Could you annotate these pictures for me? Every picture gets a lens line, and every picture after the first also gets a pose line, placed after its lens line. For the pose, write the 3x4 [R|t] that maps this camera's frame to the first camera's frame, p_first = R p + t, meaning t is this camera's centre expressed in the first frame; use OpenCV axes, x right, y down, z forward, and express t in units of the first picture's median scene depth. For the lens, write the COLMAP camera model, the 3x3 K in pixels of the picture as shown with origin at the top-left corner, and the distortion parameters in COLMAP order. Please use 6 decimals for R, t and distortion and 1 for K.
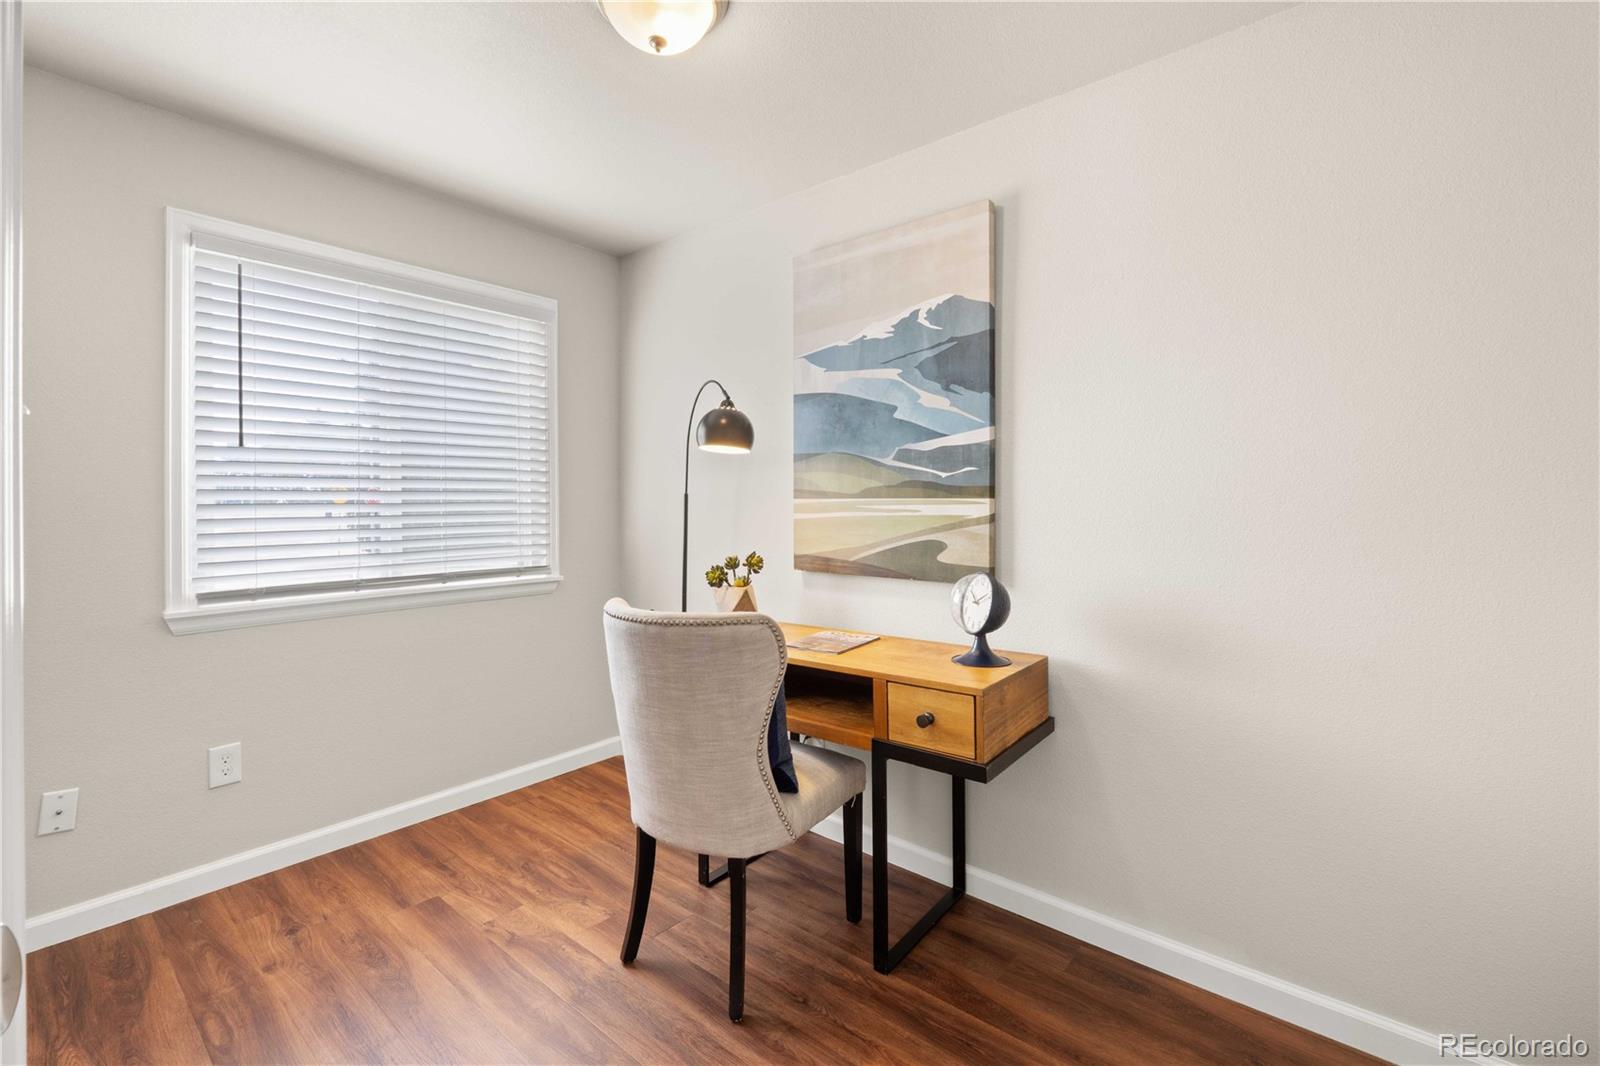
lens RADIAL K [[681.9, 0, 797.0], [0, 681.9, 499.6], [0, 0, 1]] dist [-0.006660, -0.000227]
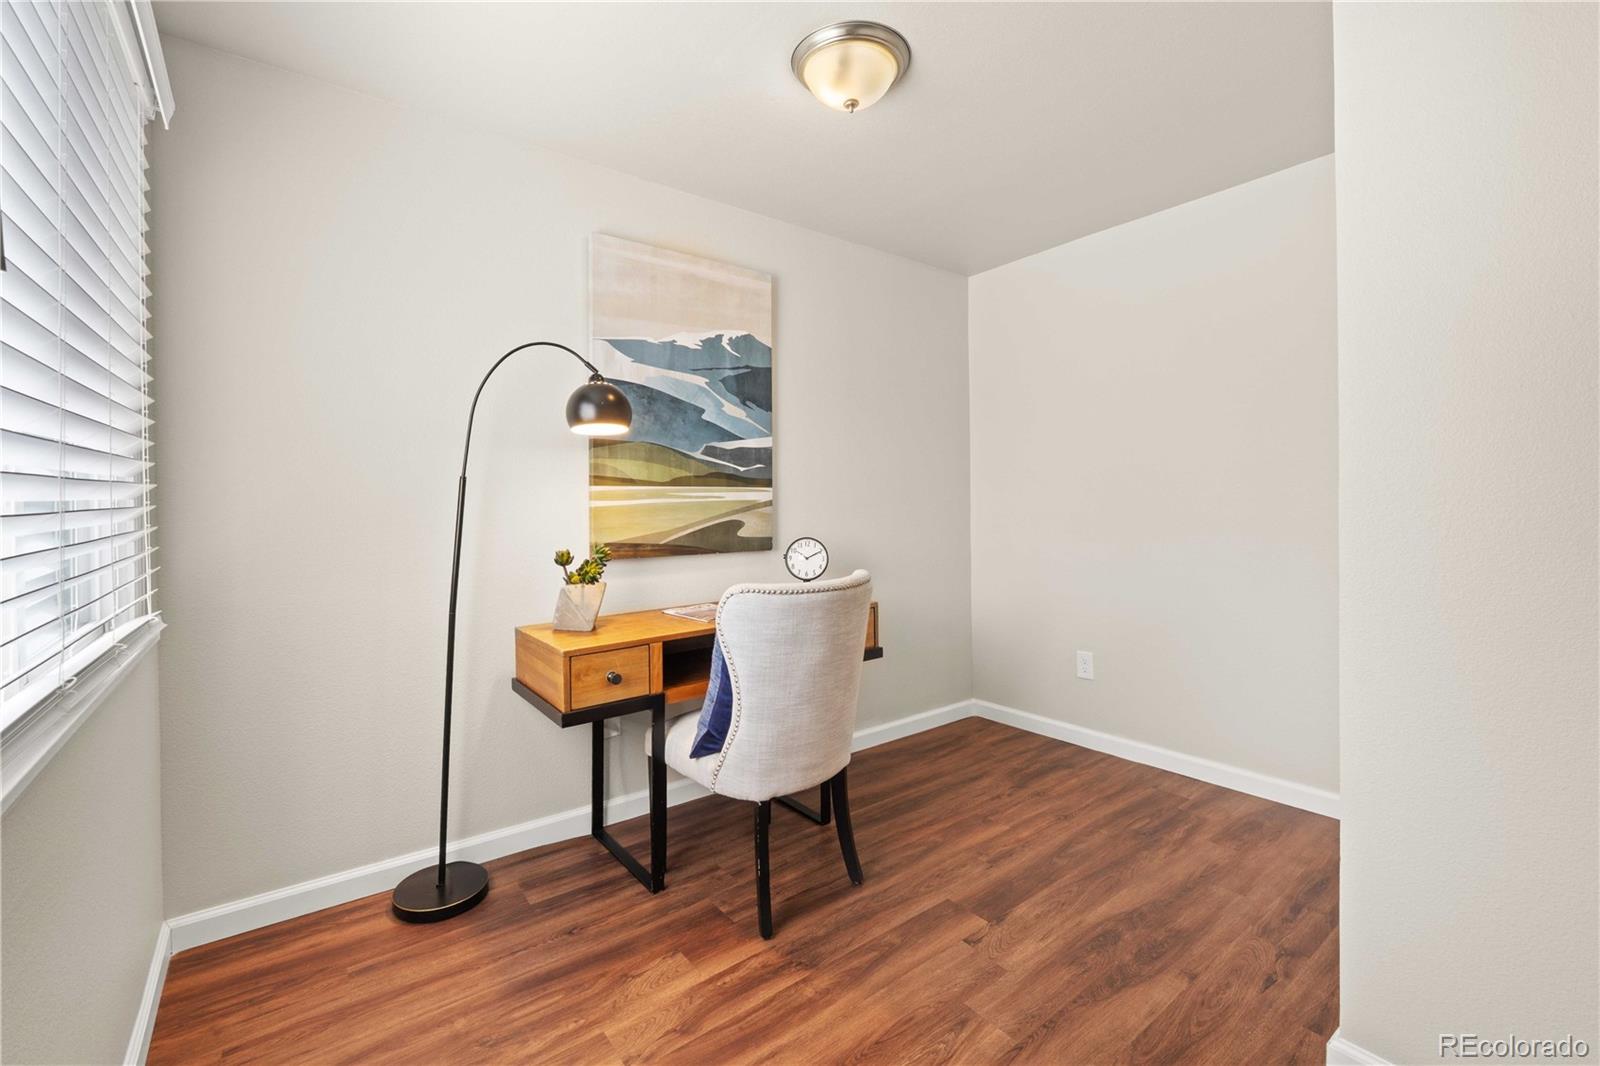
lens RADIAL K [[681.9, 0, 797.0], [0, 681.9, 499.6], [0, 0, 1]] dist [-0.006660, -0.000227]
pose [[0.222992, -0.000128, 0.974820, -1.001632], [0.001138, 0.999999, -0.000129, 0.021373], [-0.974820, 0.001138, 0.222992, 0.592307]]
